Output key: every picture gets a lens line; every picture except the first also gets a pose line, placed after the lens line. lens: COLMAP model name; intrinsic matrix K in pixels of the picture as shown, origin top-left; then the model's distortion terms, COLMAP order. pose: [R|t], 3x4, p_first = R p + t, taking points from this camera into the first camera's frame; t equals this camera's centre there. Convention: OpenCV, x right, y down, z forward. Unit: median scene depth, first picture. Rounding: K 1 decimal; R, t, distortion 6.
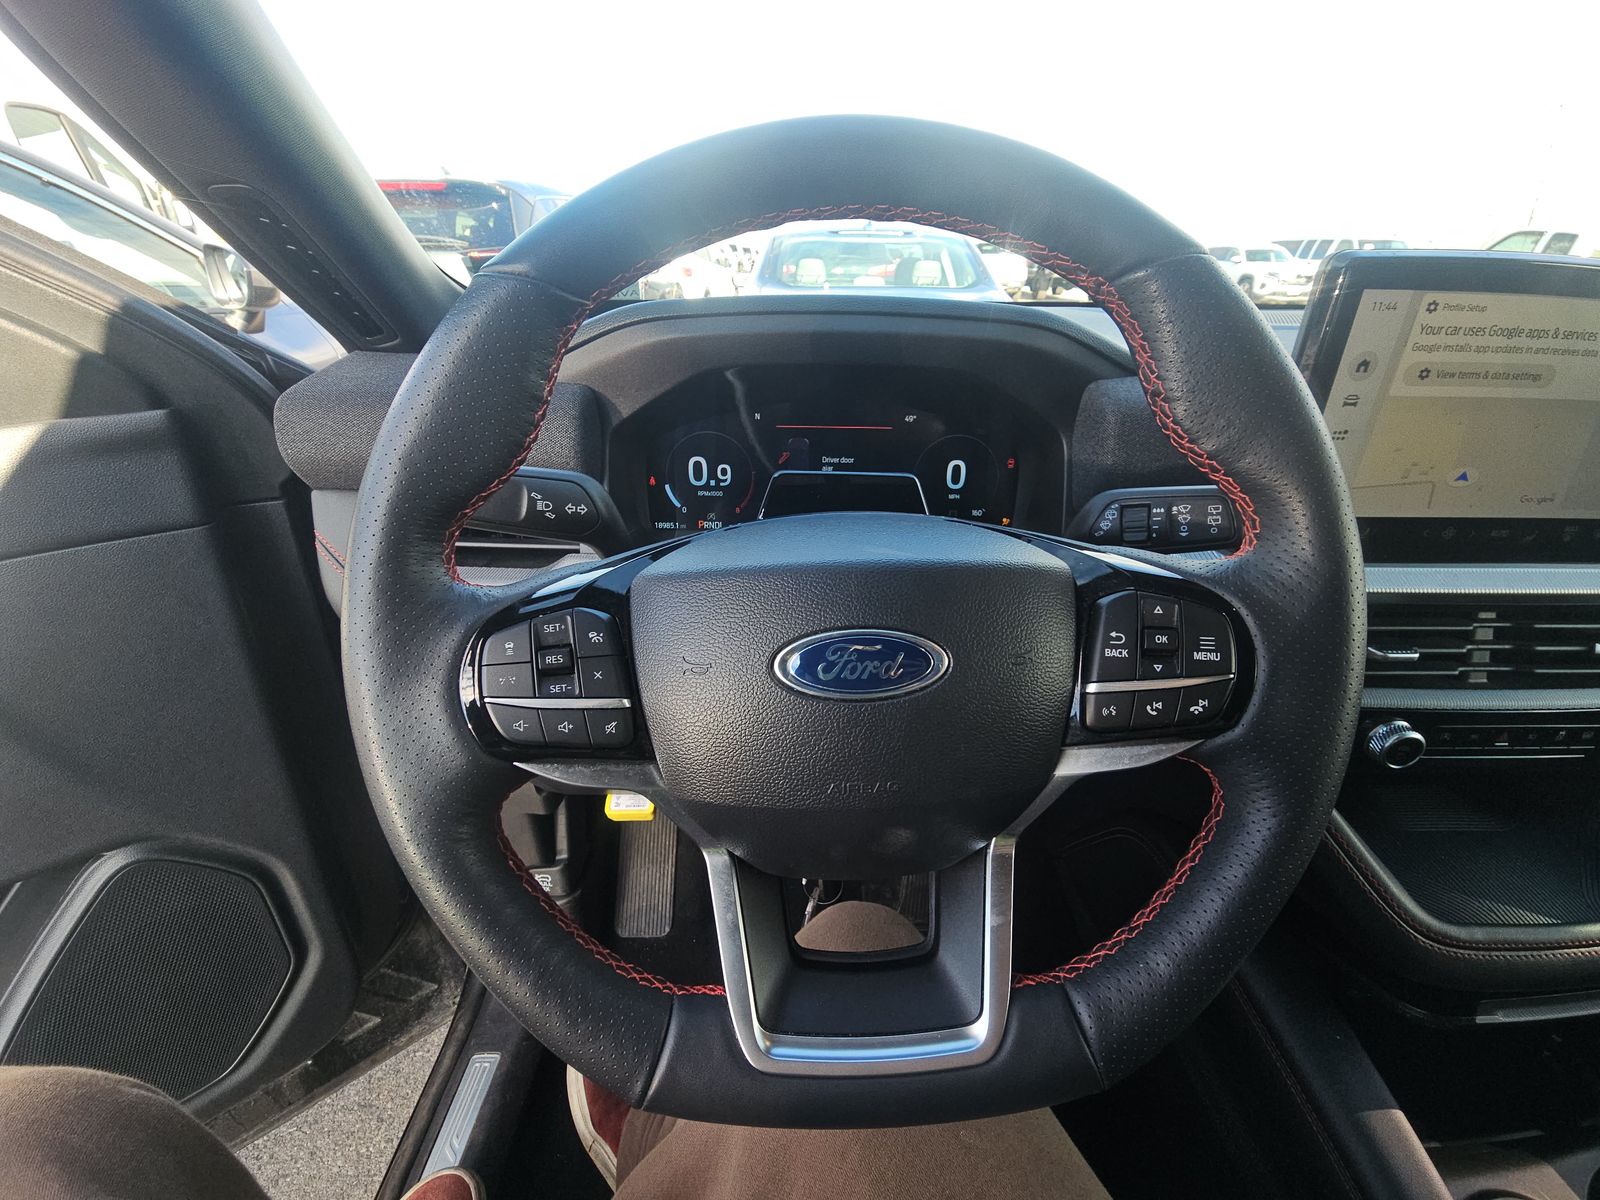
lens RADIAL K [[643.1, 0, 812.5], [0, 643.1, 602.4], [0, 0, 1]] dist [0.000950, 0.000069]
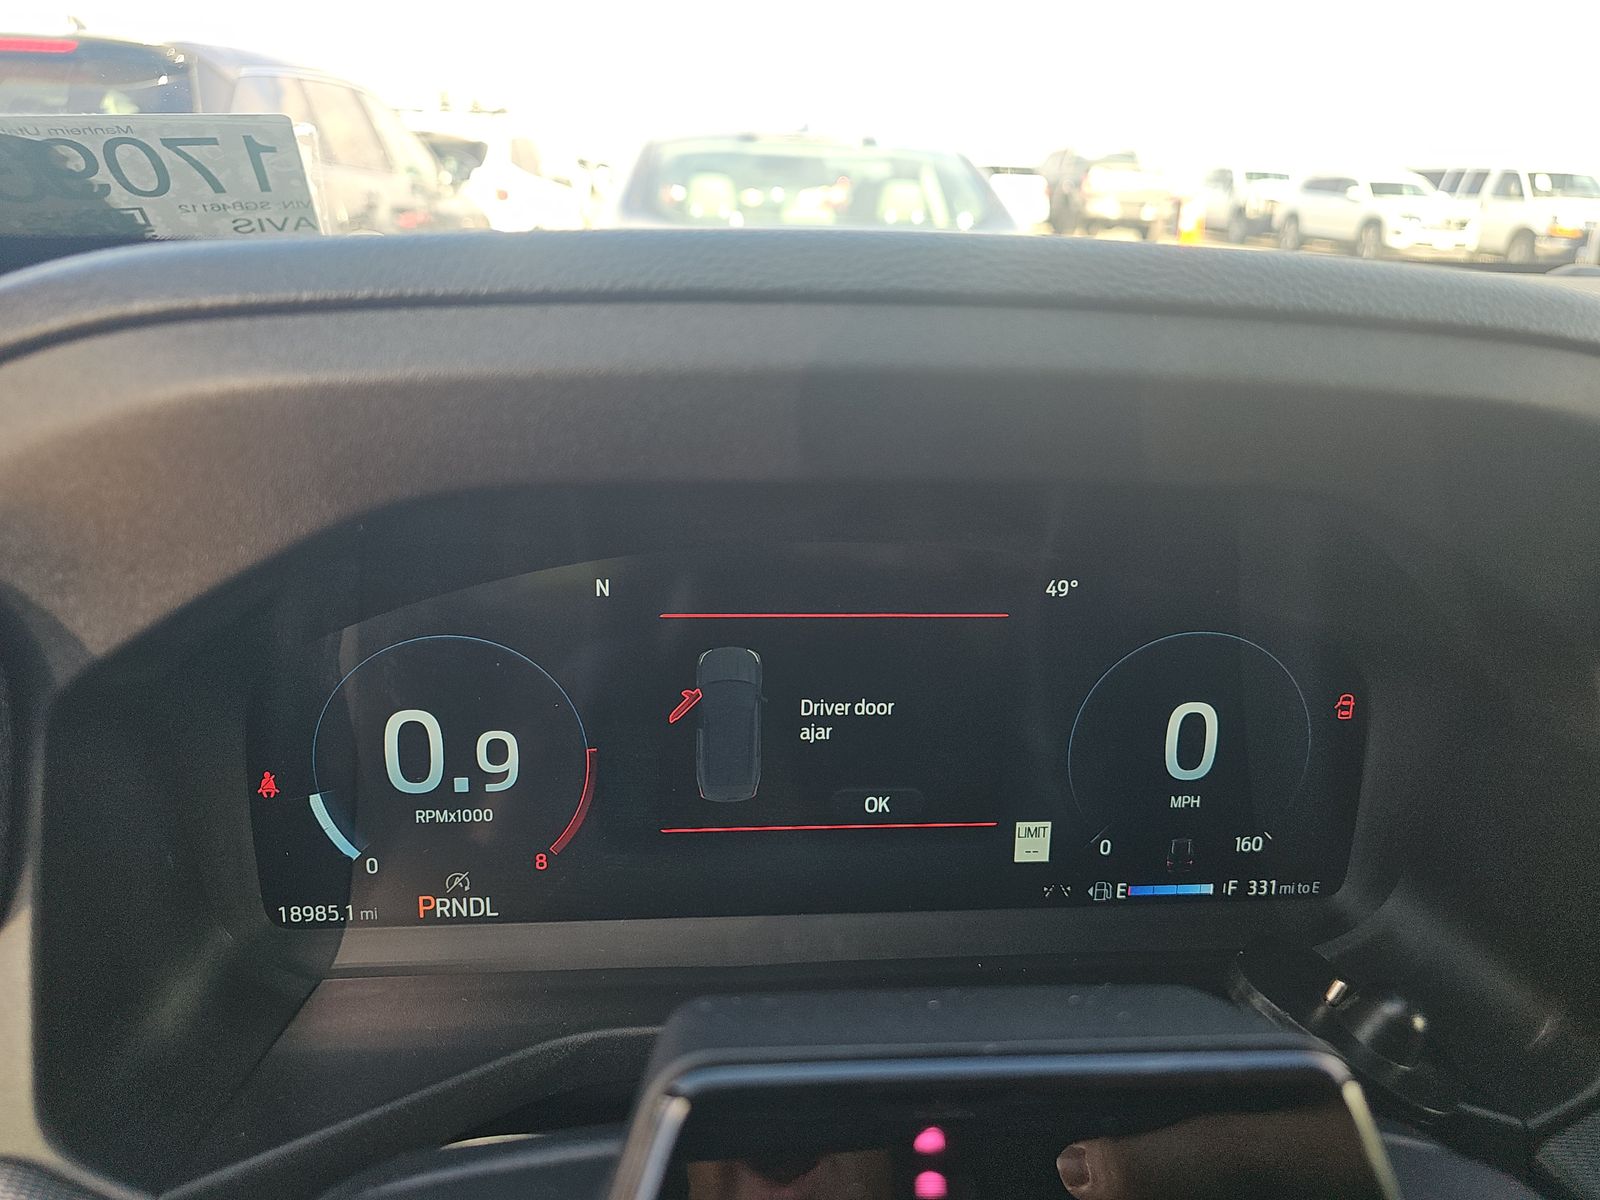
lens RADIAL K [[1075.3, 0, 794.6], [0, 1075.3, 597.4], [0, 0, 1]] dist [-0.007207, 0.002016]
pose [[0.997143, -0.010130, 0.074856, -0.028309], [0.019089, 0.992596, -0.119956, -0.210703], [-0.073086, 0.121043, 0.989953, 0.443662]]
